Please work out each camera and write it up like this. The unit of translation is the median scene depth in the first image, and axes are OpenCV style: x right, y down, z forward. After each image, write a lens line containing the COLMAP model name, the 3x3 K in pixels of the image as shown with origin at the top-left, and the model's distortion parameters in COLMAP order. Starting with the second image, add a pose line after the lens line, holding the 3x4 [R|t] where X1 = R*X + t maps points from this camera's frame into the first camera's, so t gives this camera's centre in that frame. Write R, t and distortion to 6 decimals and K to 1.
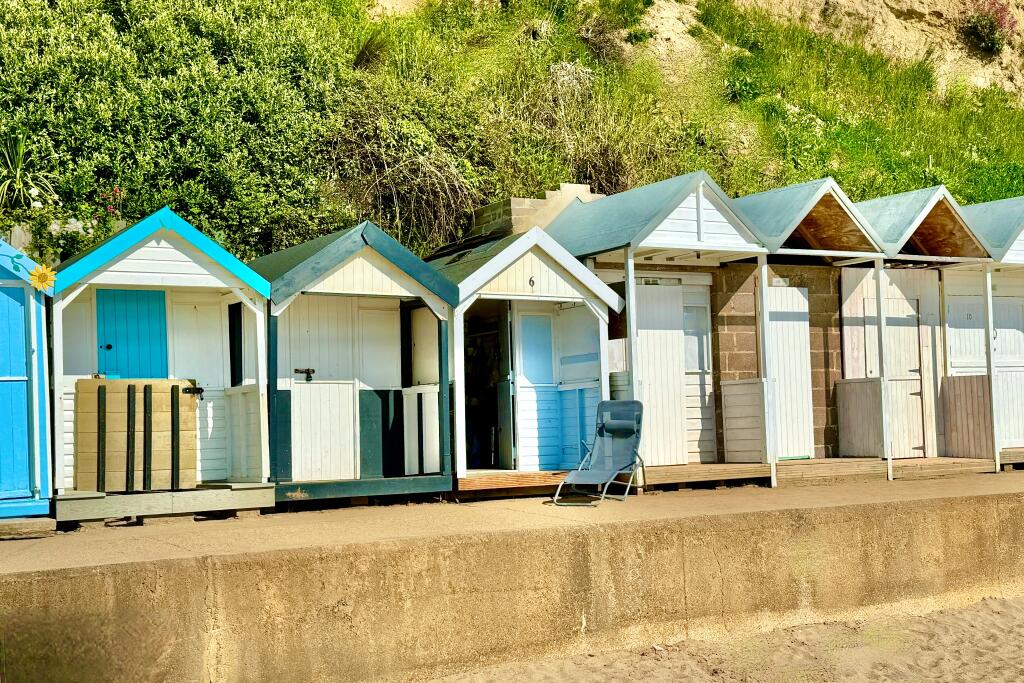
lens RADIAL K [[1450.7, 0, 536.5], [0, 1450.7, 355.5], [0, 0, 1]] dist [0.136895, -0.095611]
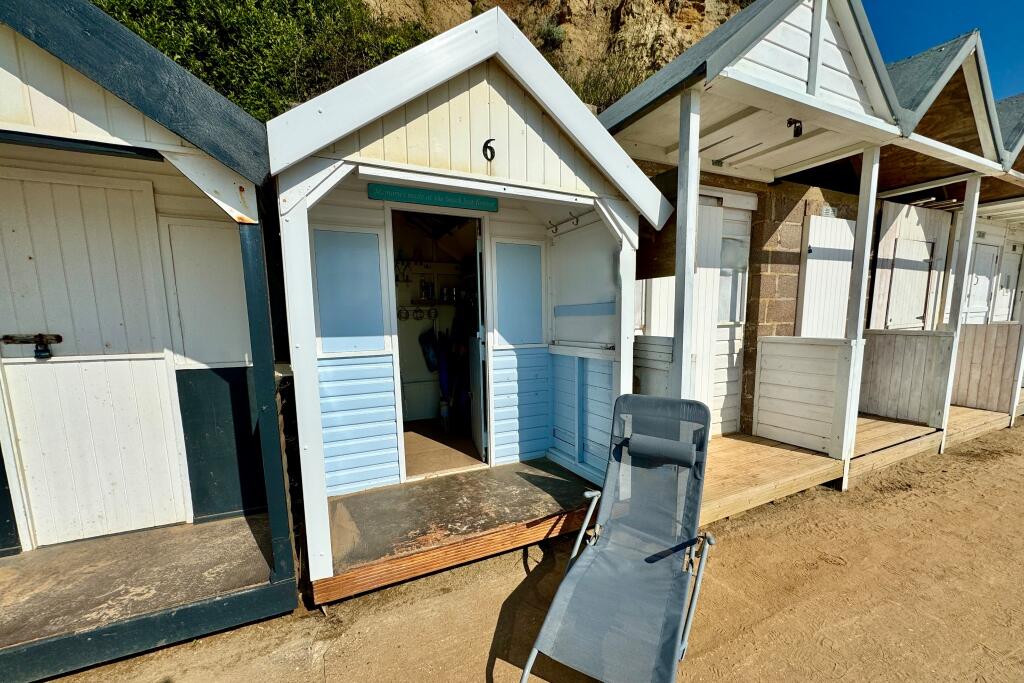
lens RADIAL K [[414.0, 0, 510.9], [0, 414.0, 375.9], [0, 0, 1]] dist [-0.000910, -0.000081]
pose [[0.993363, 0.029612, -0.111142, 0.019959], [-0.006916, 0.979921, 0.199267, -0.005651], [0.114811, -0.197176, 0.973622, 0.823173]]
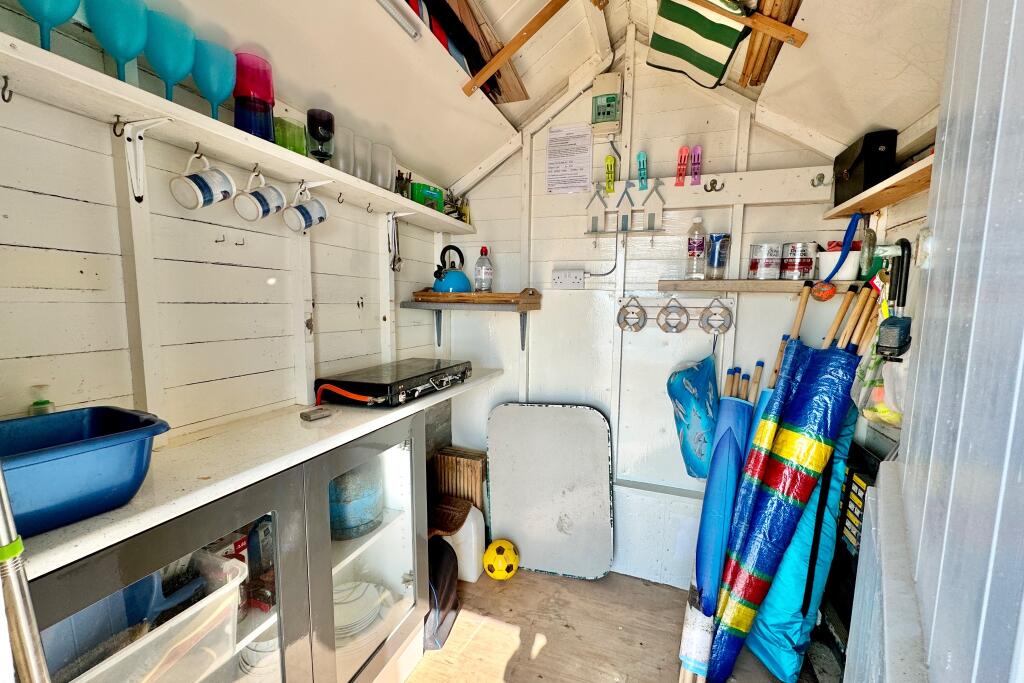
lens RADIAL K [[407.7, 0, 511.2], [0, 407.7, 342.5], [0, 0, 1]] dist [-0.002697, -0.000041]
pose [[0.617937, 0.119137, -0.777149, -0.021406], [0.011554, 0.986970, 0.160489, -0.000718], [0.786143, -0.108151, 0.608509, 1.013578]]
